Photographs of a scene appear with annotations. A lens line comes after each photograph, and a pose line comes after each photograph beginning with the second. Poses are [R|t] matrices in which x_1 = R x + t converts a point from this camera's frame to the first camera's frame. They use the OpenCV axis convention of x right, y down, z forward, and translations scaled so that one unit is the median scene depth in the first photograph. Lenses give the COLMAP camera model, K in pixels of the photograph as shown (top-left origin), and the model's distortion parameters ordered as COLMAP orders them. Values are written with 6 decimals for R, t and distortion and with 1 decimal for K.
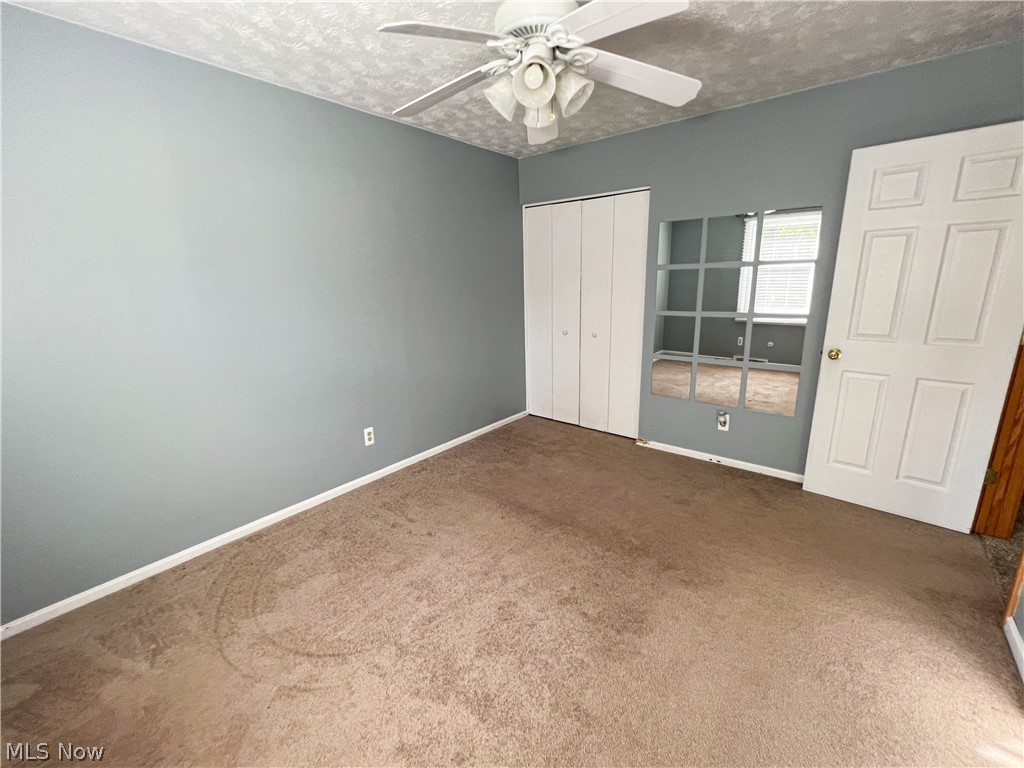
lens RADIAL K [[410.2, 0, 509.9], [0, 410.2, 381.7], [0, 0, 1]] dist [-0.000224, 0.000103]
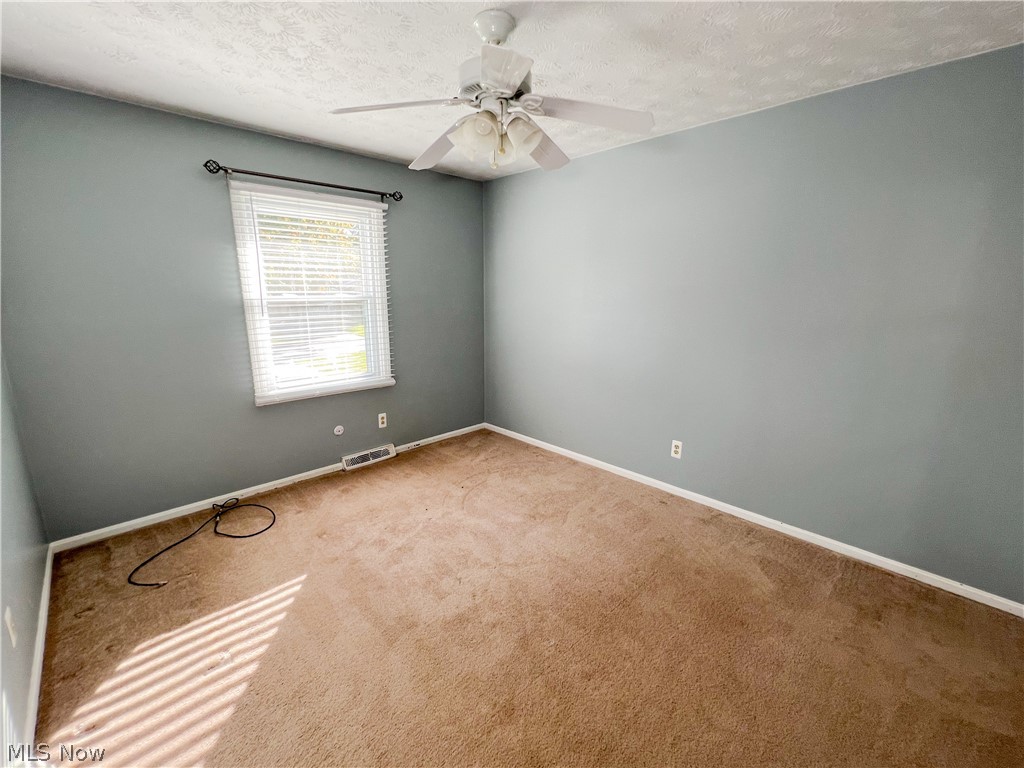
lens RADIAL K [[410.2, 0, 509.9], [0, 410.2, 381.7], [0, 0, 1]] dist [-0.000224, 0.000103]
pose [[-0.088261, 0.249711, -0.964290, 0.813583], [-0.230221, 0.936743, 0.263650, -0.259048], [0.969128, 0.245270, -0.025189, 0.723583]]
